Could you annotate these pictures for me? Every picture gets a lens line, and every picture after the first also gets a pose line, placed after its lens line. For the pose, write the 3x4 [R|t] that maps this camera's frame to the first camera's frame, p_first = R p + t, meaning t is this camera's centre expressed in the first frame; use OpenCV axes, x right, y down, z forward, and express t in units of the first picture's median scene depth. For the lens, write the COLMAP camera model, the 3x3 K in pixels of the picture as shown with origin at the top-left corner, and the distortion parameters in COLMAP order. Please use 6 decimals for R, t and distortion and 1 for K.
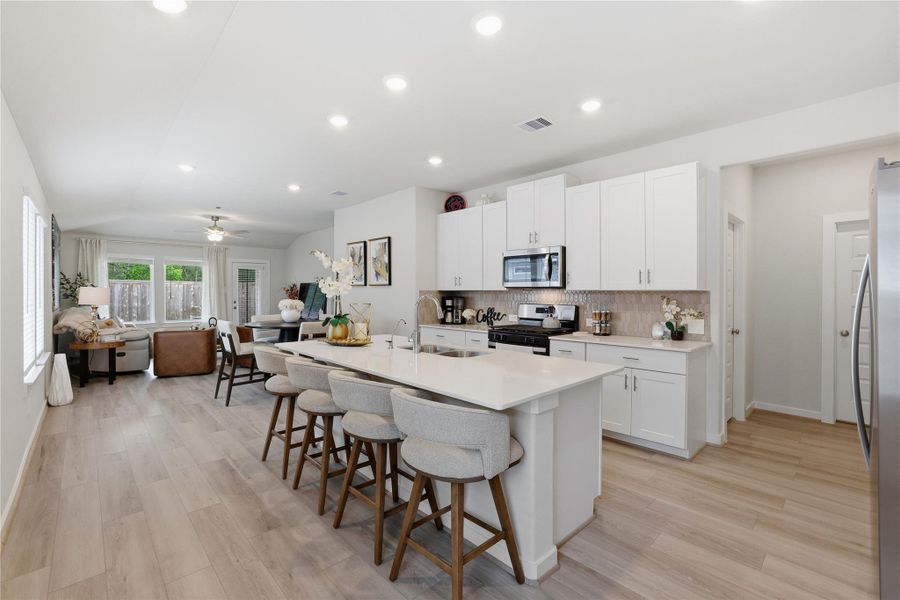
lens RADIAL K [[397.7, 0, 452.2], [0, 397.7, 295.4], [0, 0, 1]] dist [-0.033396, 0.000465]
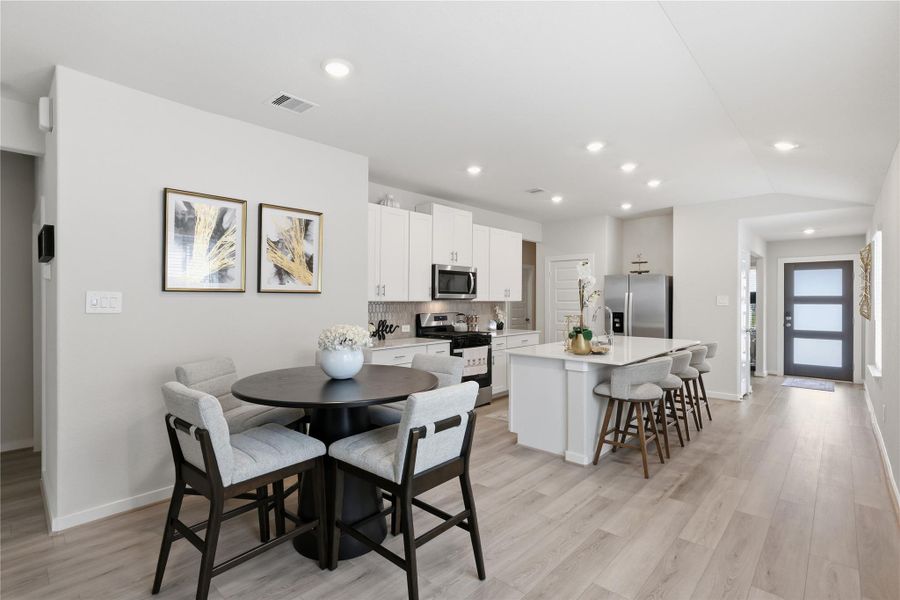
lens RADIAL K [[435.0, 0, 450.0], [0, 435.0, 300.0], [0, 0, 1]] dist [-0.020074, 0.000842]
pose [[-0.068977, -0.007268, 0.997592, -0.896215], [0.007949, 0.999938, 0.007835, -0.021095], [-0.997587, 0.008470, -0.068915, 0.922648]]
